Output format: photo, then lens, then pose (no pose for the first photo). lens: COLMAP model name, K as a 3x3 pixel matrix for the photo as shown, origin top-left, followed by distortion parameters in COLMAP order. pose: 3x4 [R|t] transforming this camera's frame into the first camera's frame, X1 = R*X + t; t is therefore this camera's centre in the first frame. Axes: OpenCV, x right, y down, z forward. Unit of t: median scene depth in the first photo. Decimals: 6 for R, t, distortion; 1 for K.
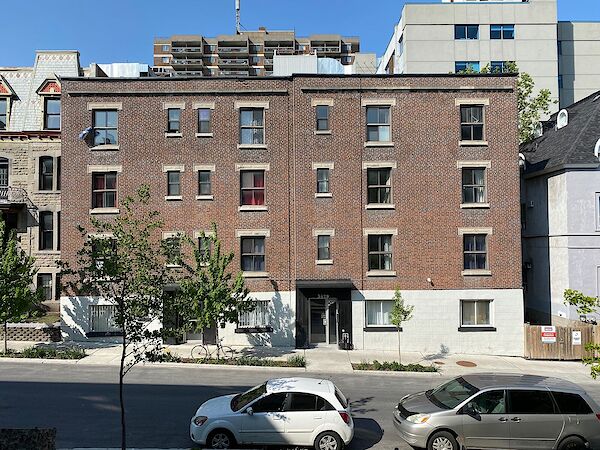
lens RADIAL K [[456.1, 0, 303.6], [0, 456.1, 224.2], [0, 0, 1]] dist [-0.004101, 0.005779]
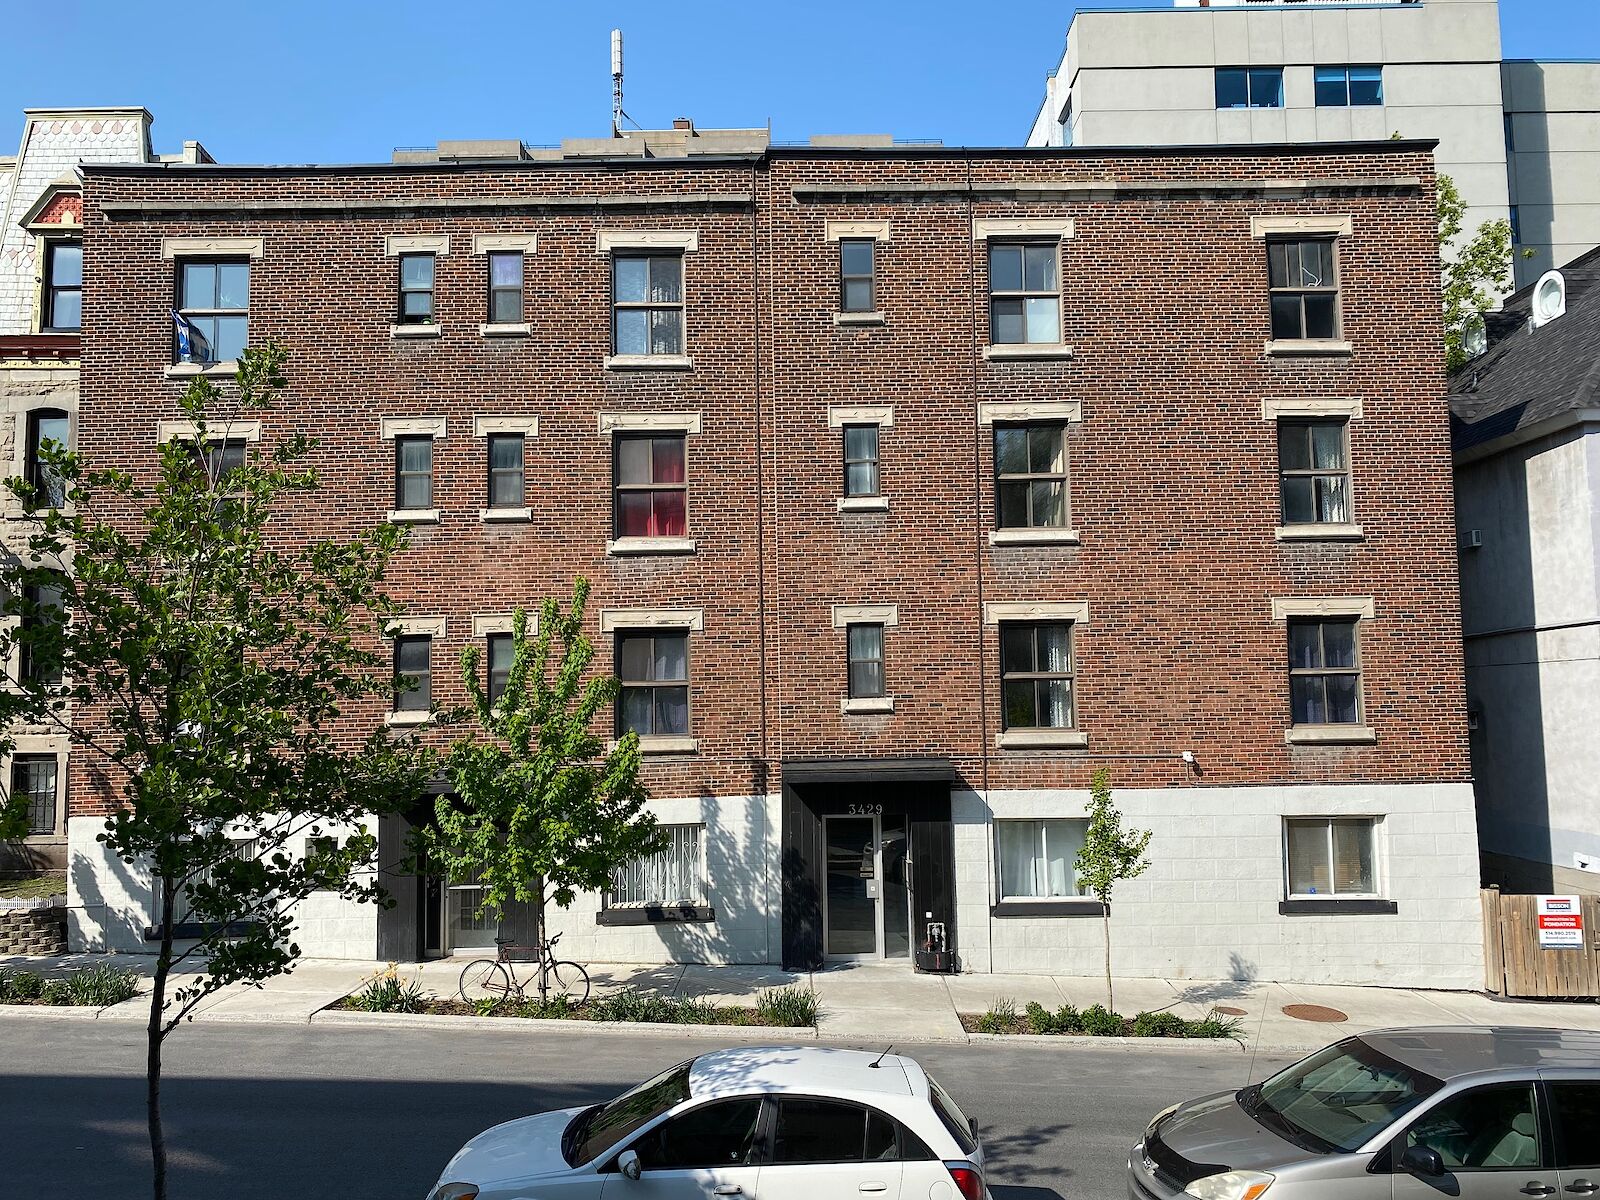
lens RADIAL K [[1216.3, 0, 788.9], [0, 1216.3, 602.3], [0, 0, 1]] dist [-0.004101, 0.005779]
pose [[0.999944, -0.008890, -0.005703, -0.006108], [0.008615, 0.998878, -0.046560, 0.048711], [0.006110, 0.046509, 0.998899, 0.115582]]
